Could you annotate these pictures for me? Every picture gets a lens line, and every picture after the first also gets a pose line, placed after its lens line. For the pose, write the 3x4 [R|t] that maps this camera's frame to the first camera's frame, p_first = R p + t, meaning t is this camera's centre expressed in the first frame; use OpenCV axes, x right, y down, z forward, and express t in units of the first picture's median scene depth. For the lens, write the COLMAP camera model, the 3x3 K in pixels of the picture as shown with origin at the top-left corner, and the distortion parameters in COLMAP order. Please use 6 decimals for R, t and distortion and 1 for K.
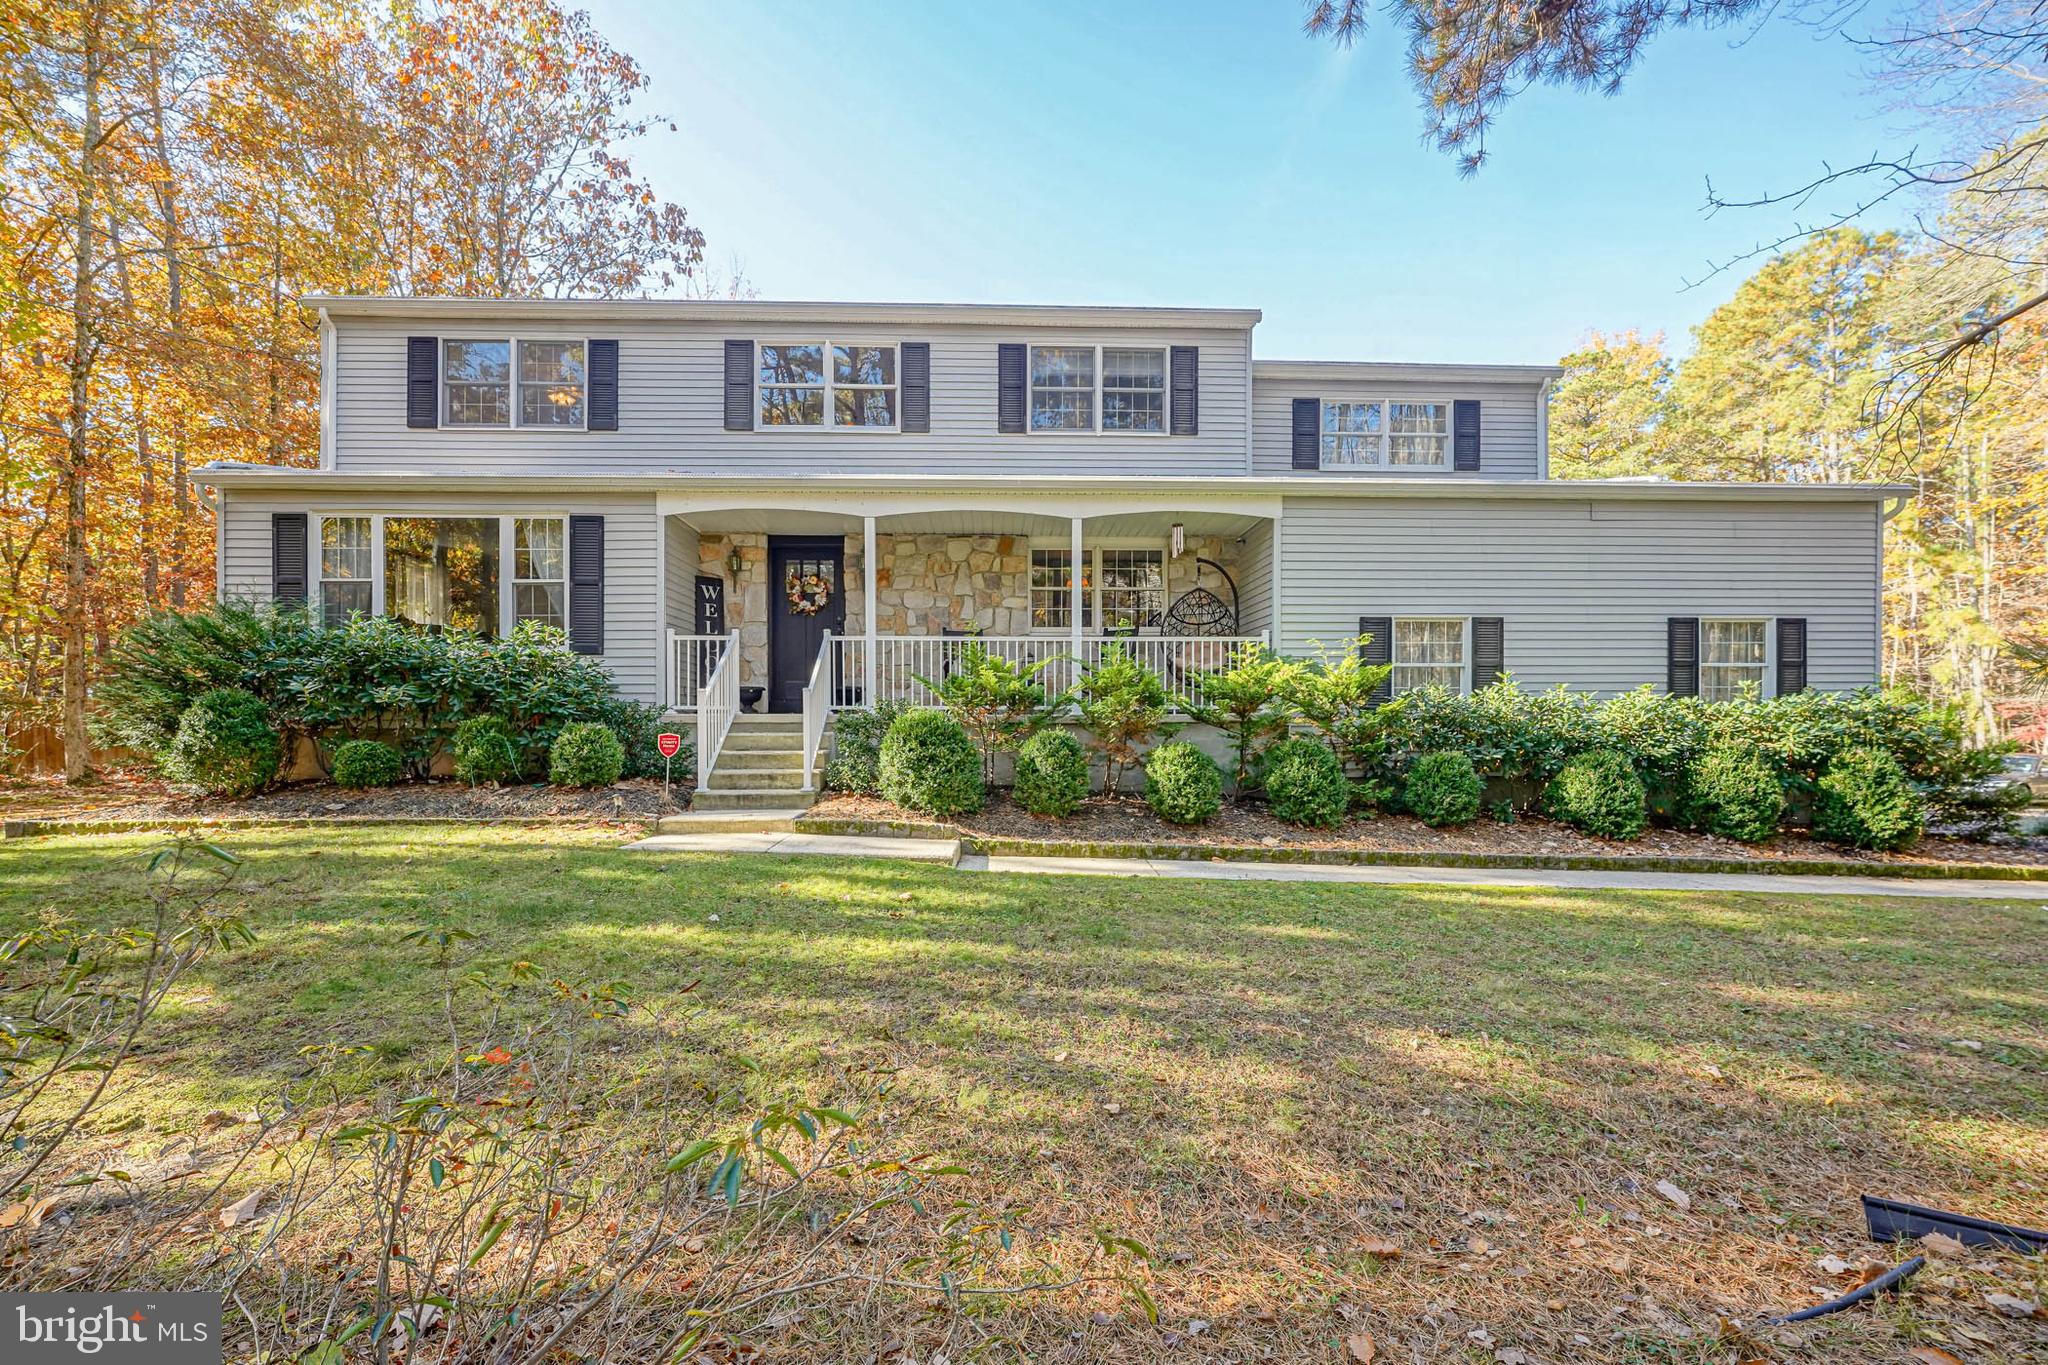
lens RADIAL K [[849.0, 0, 1024.3], [0, 849.0, 710.3], [0, 0, 1]] dist [-0.000198, 0.000201]
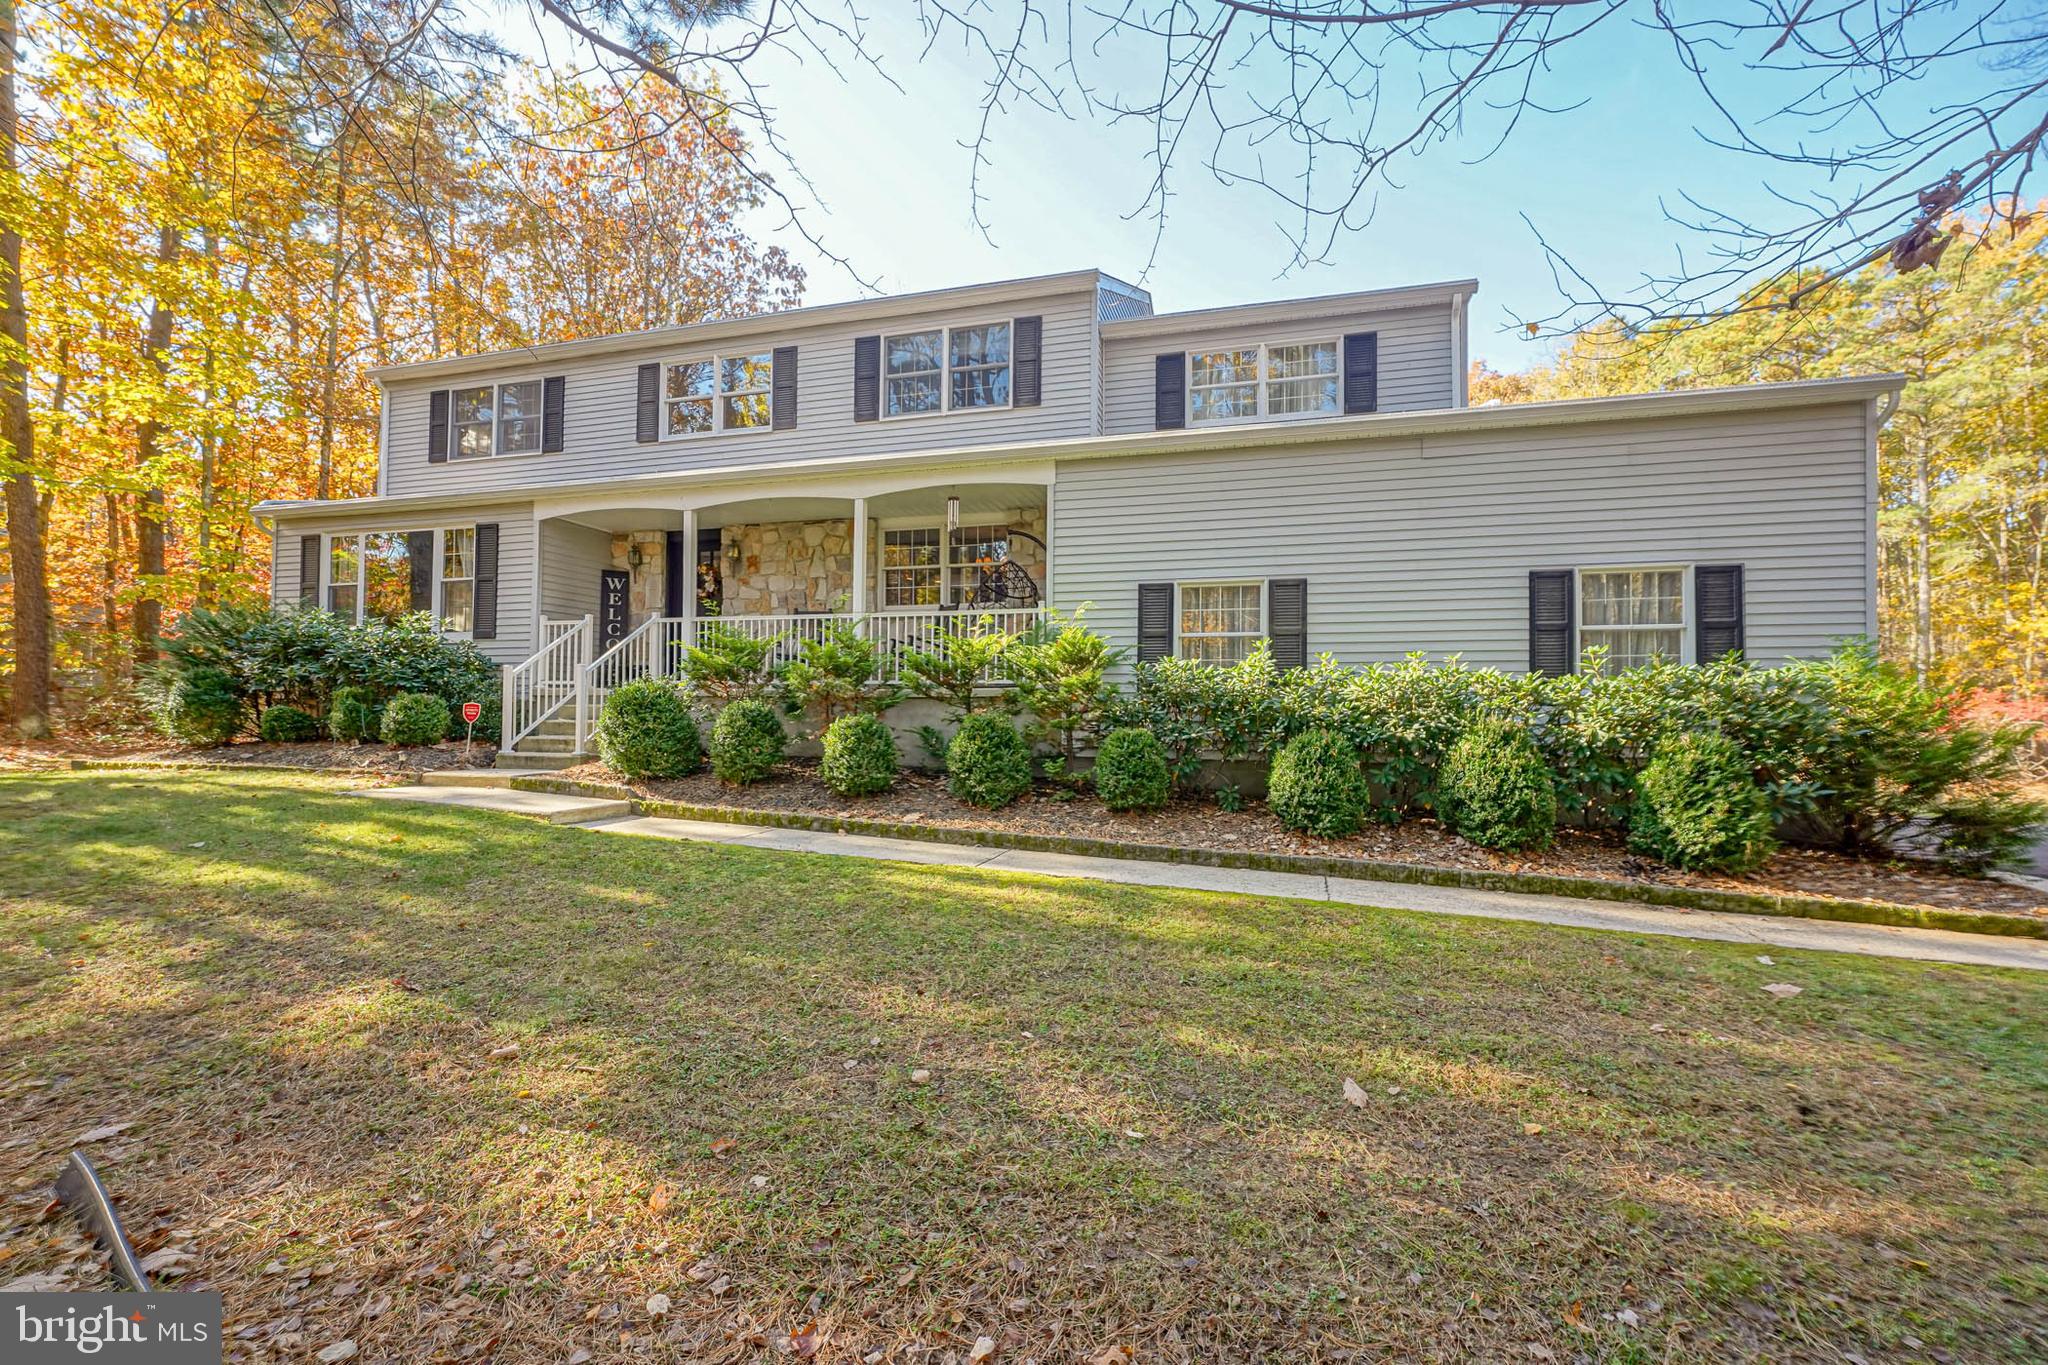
lens RADIAL K [[837.4, 0, 1023.3], [0, 837.4, 673.1], [0, 0, 1]] dist [0.003198, 0.000379]
pose [[0.951991, -0.004304, -0.306097, 0.544831], [-0.003412, 0.999690, -0.024668, 0.009696], [0.306108, 0.024528, 0.951681, 0.094050]]
